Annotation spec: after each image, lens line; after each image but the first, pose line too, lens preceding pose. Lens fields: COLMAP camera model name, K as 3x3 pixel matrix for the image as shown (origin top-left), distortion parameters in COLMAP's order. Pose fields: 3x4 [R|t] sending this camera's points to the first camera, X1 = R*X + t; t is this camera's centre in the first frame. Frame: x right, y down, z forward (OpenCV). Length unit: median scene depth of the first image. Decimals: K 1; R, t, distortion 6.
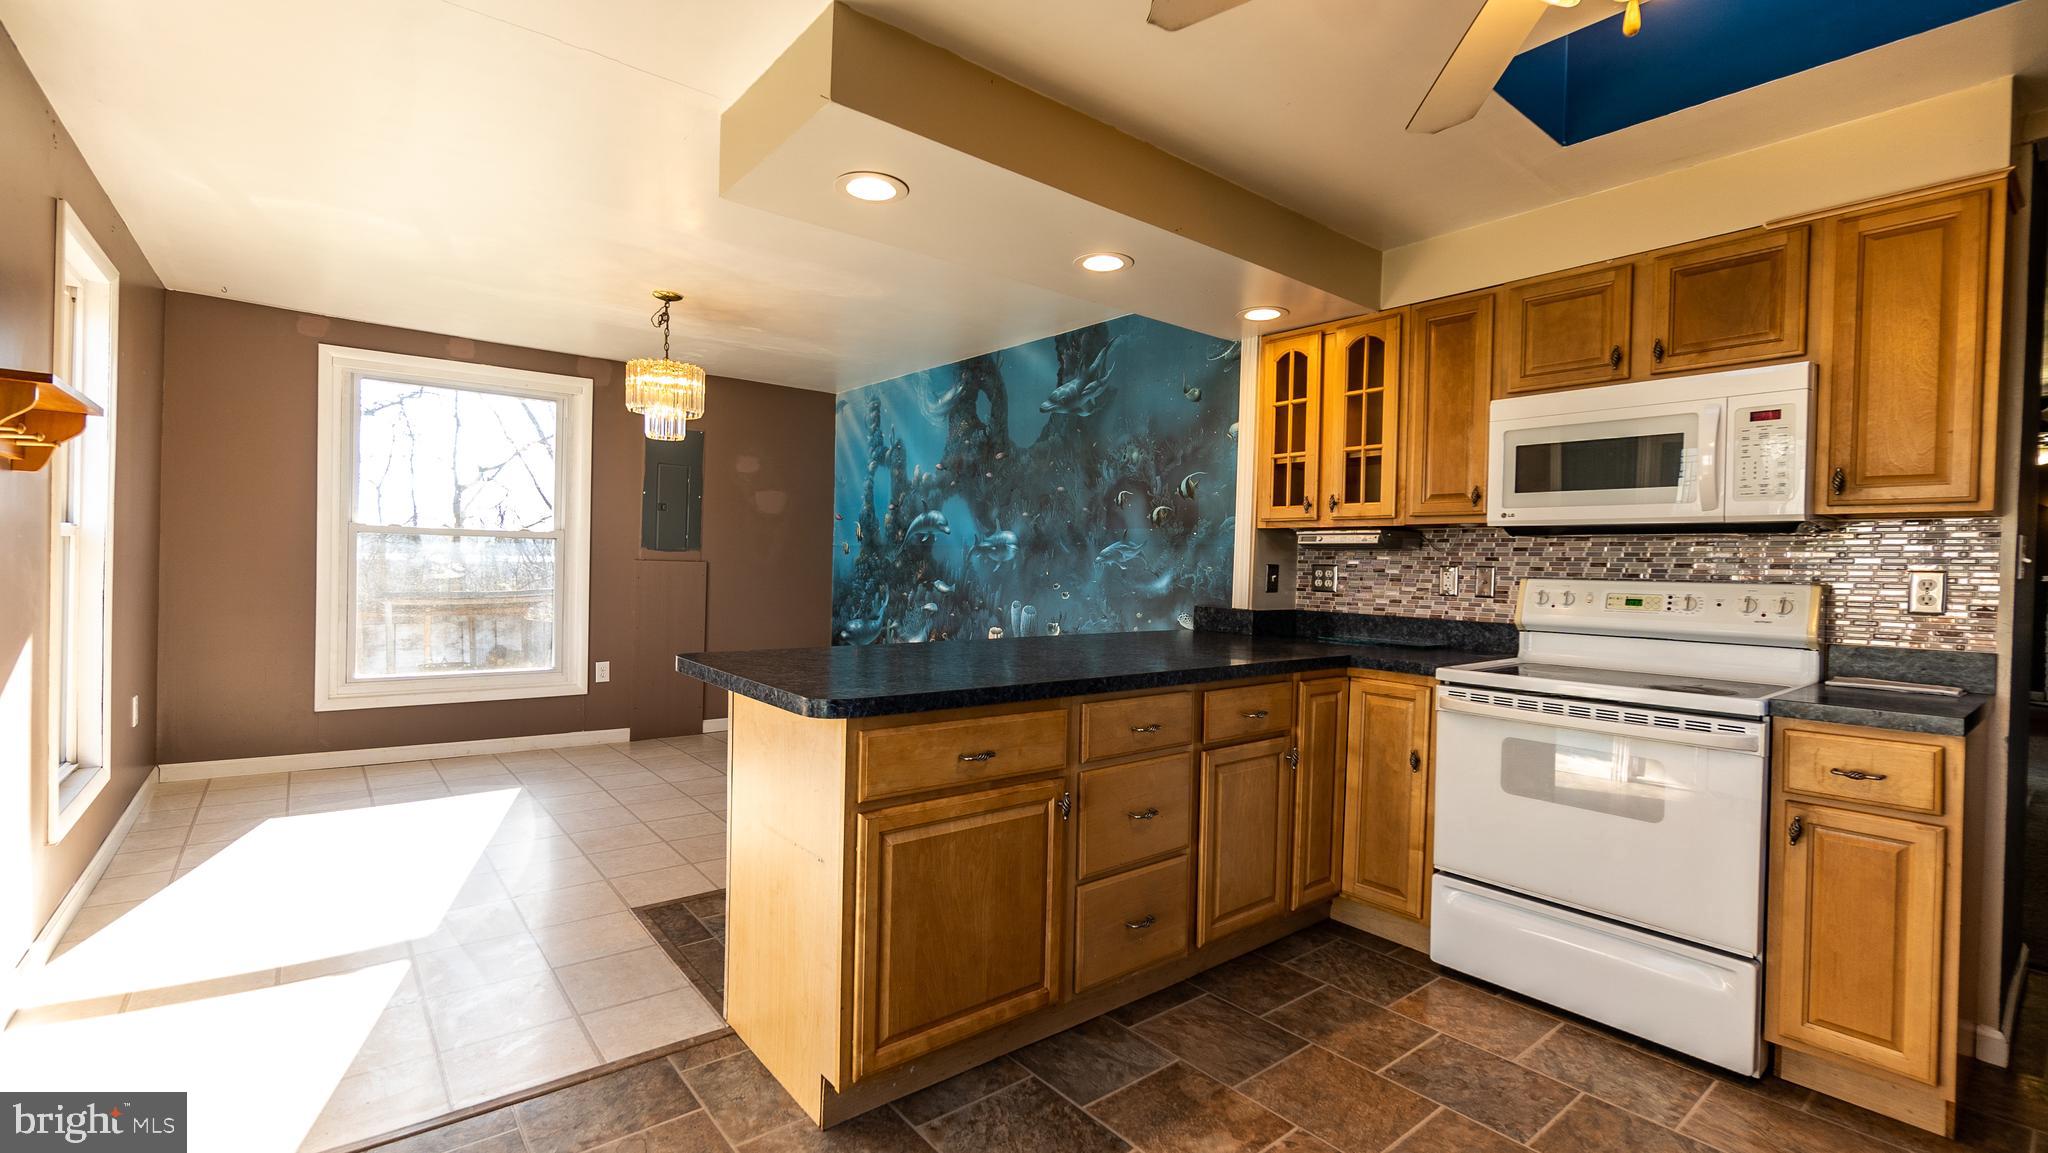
lens RADIAL K [[885.5, 0, 999.8], [0, 885.5, 580.0], [0, 0, 1]] dist [-0.003045, -0.000403]
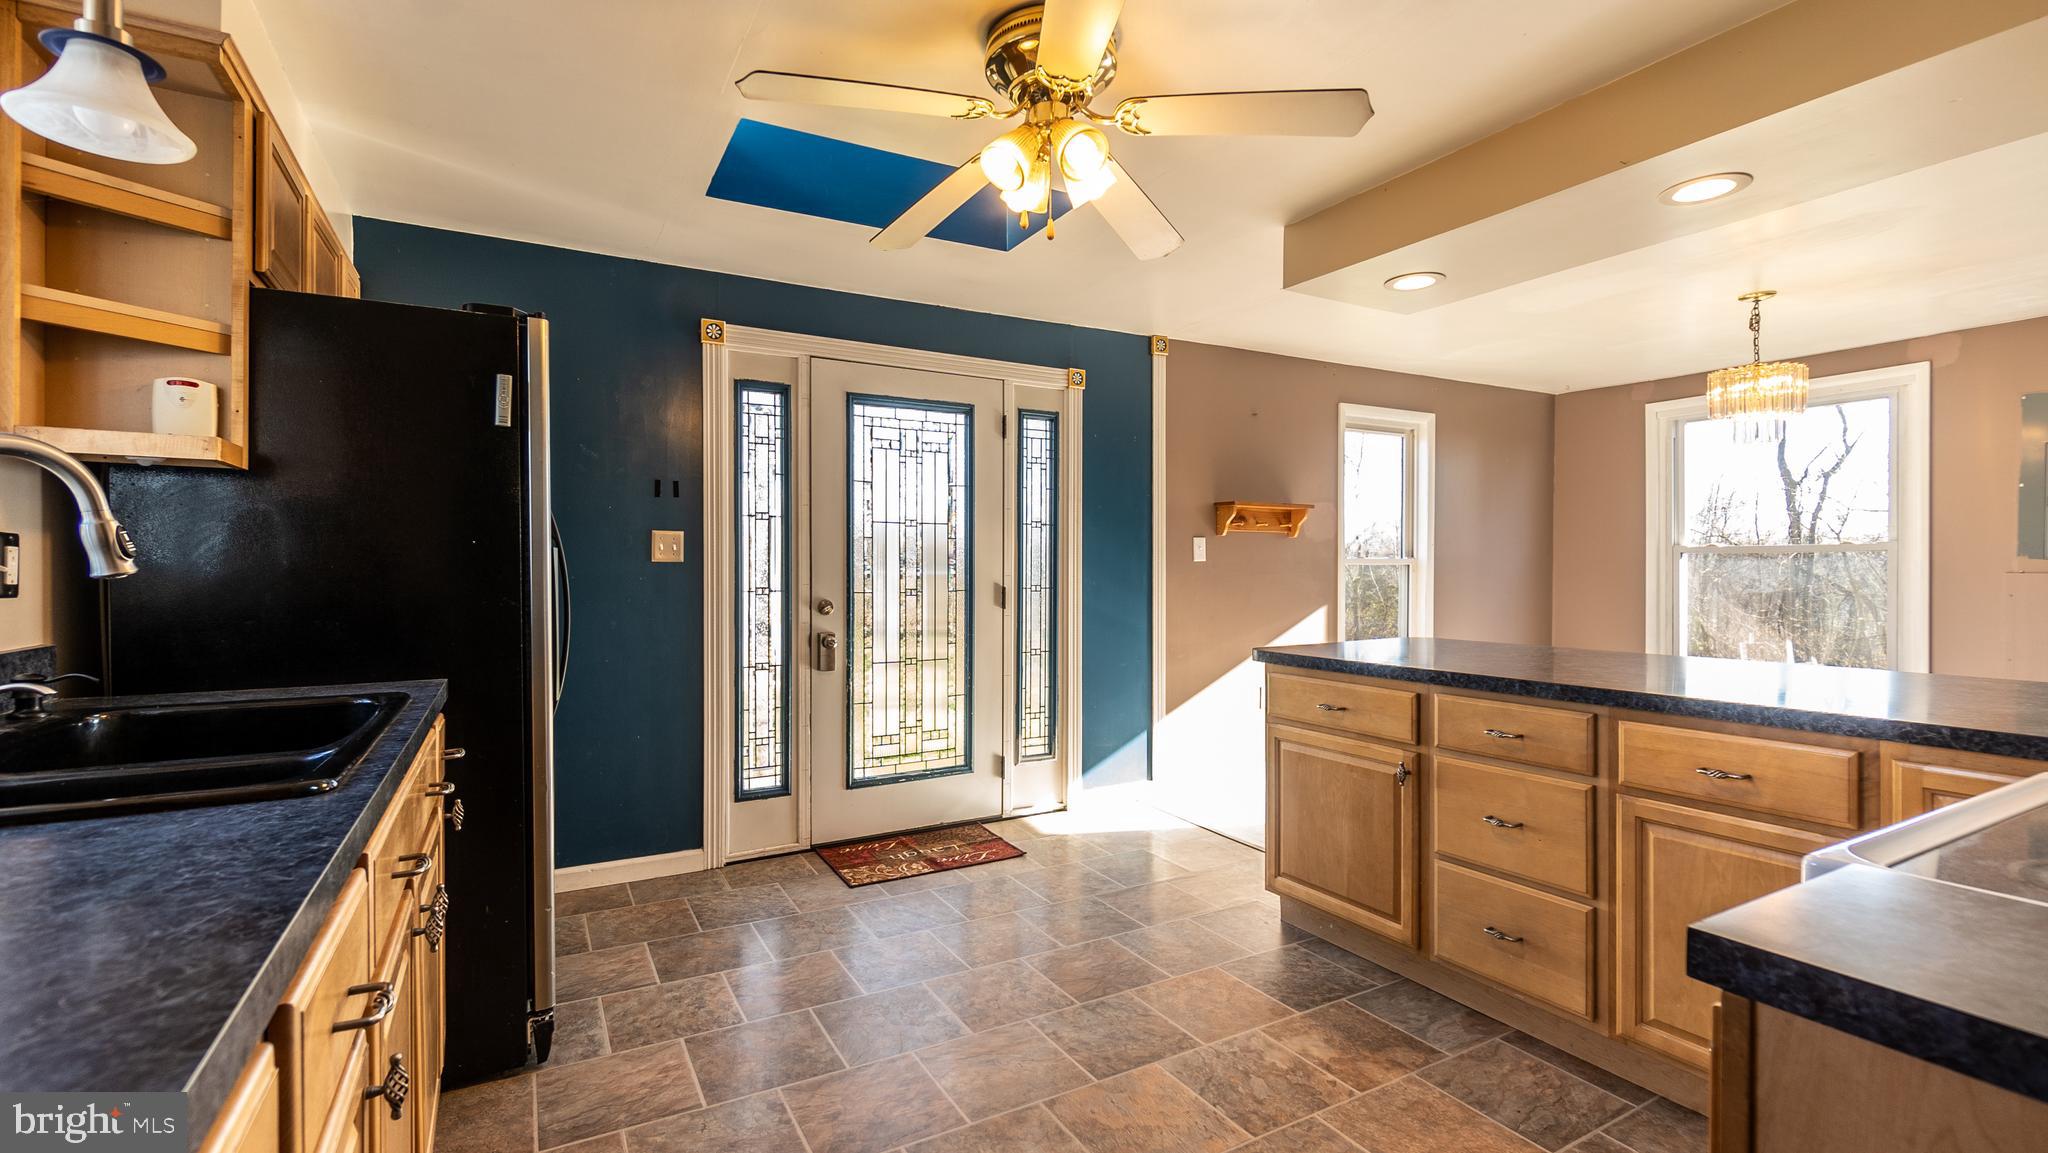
lens RADIAL K [[885.5, 0, 976.2], [0, 885.5, 578.1], [0, 0, 1]] dist [-0.003045, -0.000403]
pose [[-0.200402, -0.010765, -0.979655, 0.957481], [-0.022734, 0.999721, -0.006335, 0.012872], [0.979450, 0.021002, -0.200591, 0.486743]]
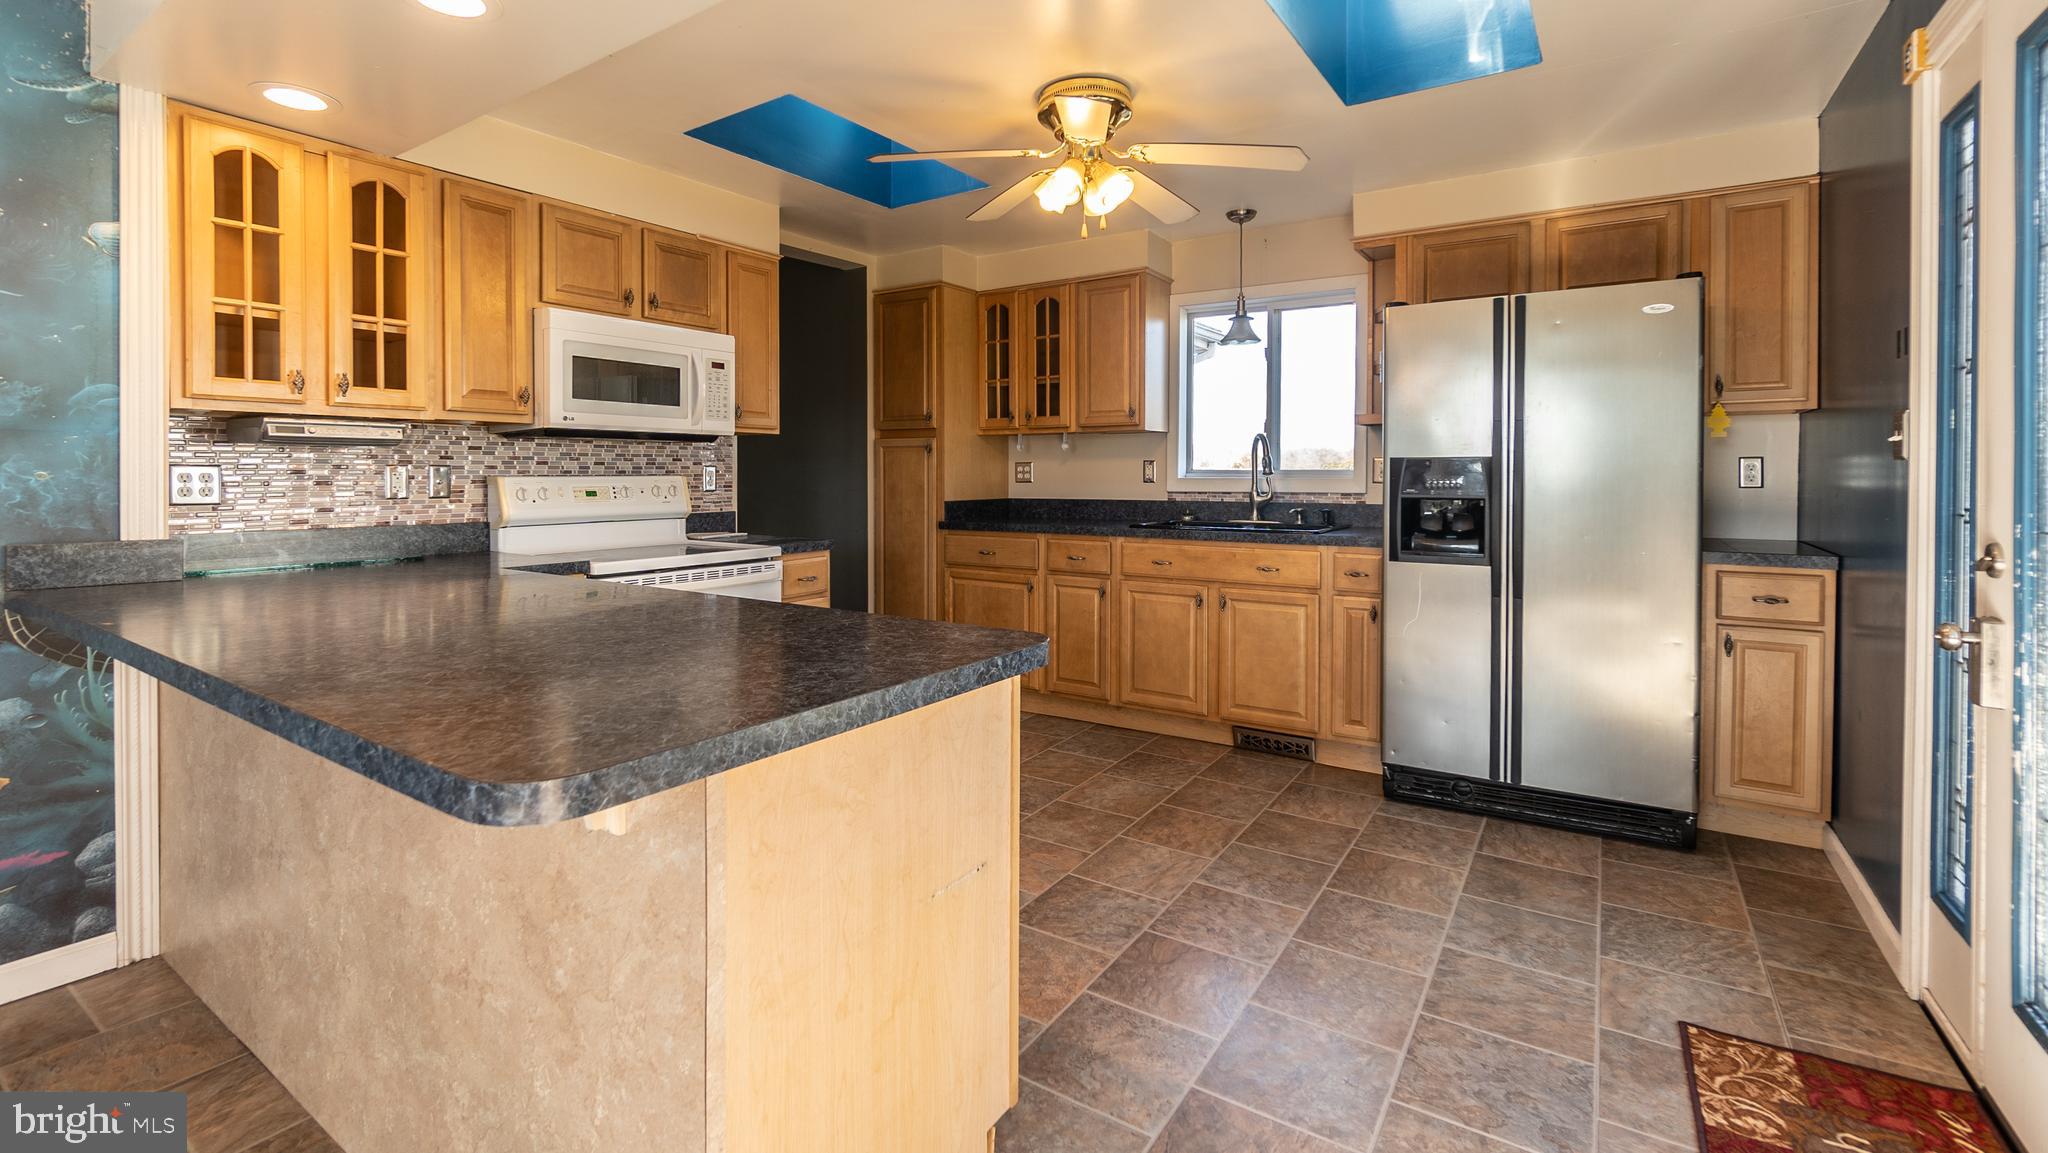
lens RADIAL K [[885.5, 0, 1022.2], [0, 885.5, 571.1], [0, 0, 1]] dist [-0.003045, -0.000403]
pose [[-0.308616, -0.120047, 0.943581, -0.623165], [0.016668, 0.991169, 0.131553, -0.018903], [-0.951041, 0.056327, -0.303889, 0.762259]]
